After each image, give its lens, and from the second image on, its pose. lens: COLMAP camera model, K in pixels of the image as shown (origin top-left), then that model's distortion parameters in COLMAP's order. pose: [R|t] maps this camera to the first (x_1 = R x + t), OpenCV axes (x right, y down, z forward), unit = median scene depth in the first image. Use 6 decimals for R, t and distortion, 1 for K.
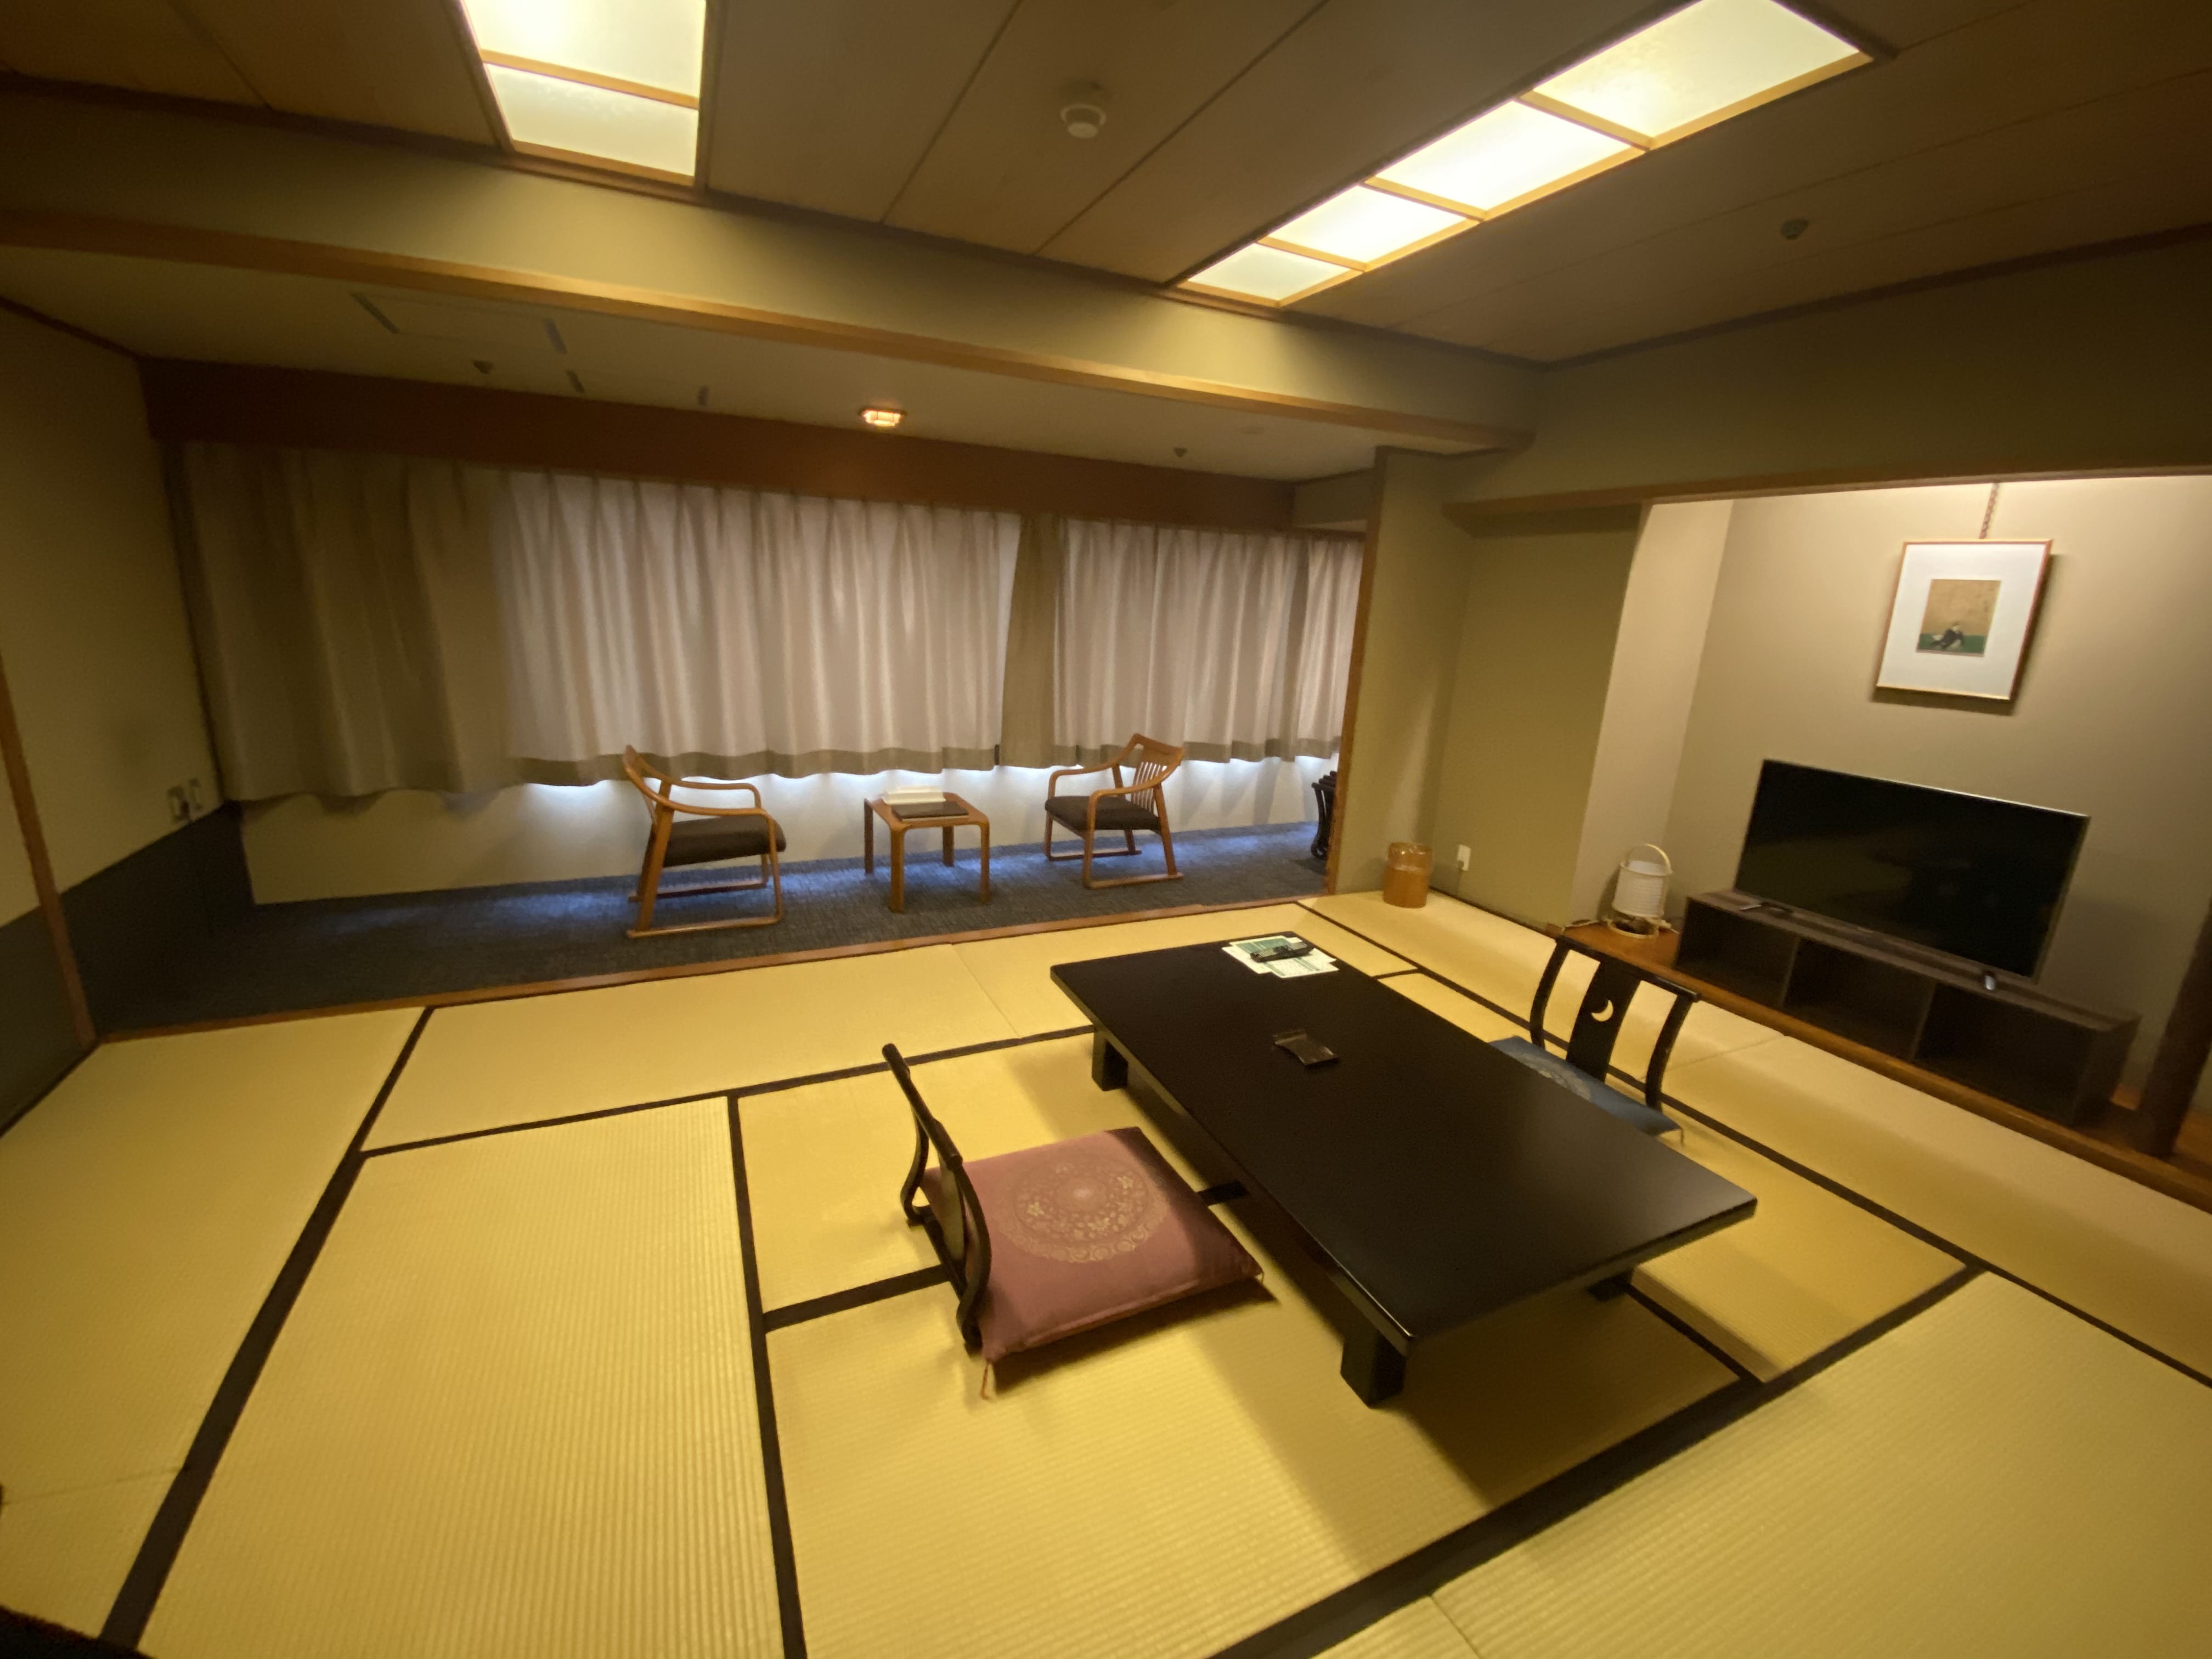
lens RADIAL K [[903.9, 0, 1106.0], [0, 903.9, 829.5], [0, 0, 1]] dist [-0.000076, 0.000000]
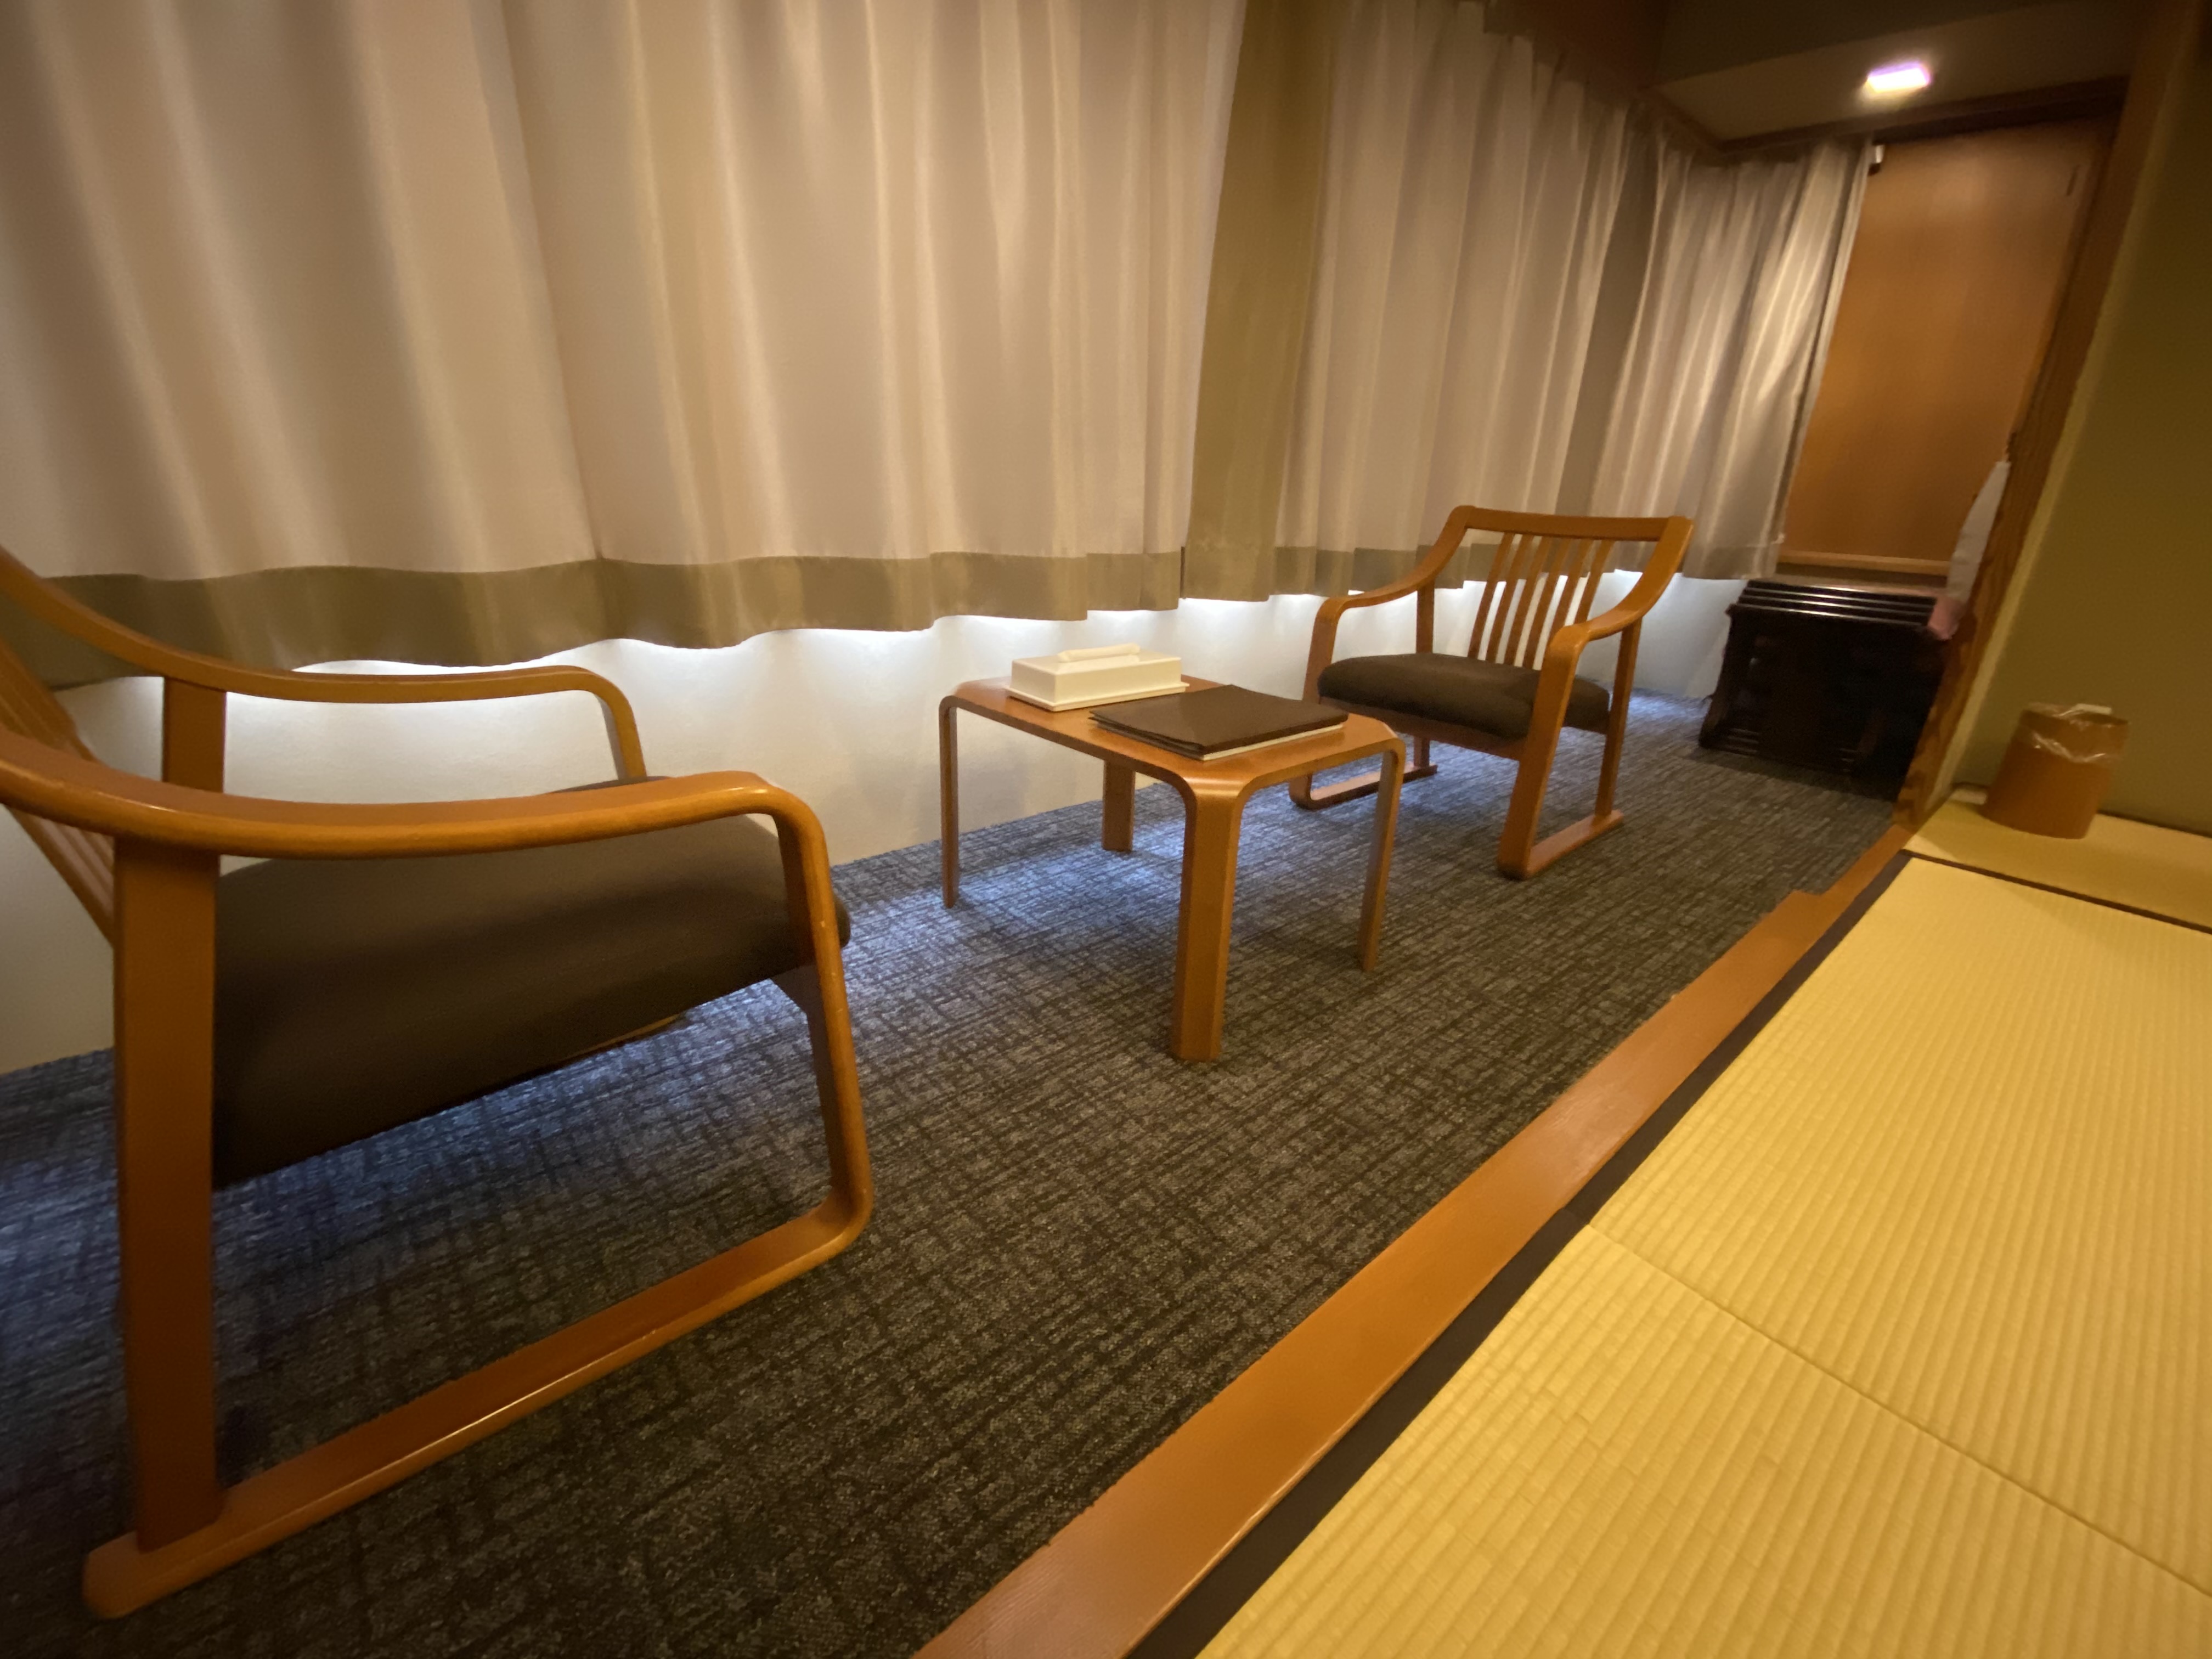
lens RADIAL K [[903.9, 0, 1106.0], [0, 903.9, 829.5], [0, 0, 1]] dist [-0.000076, 0.000000]
pose [[0.967304, -0.107224, 0.229838, -0.289659], [0.077316, 0.987767, 0.135418, -0.025451], [-0.241546, -0.113221, 0.963762, 0.651549]]
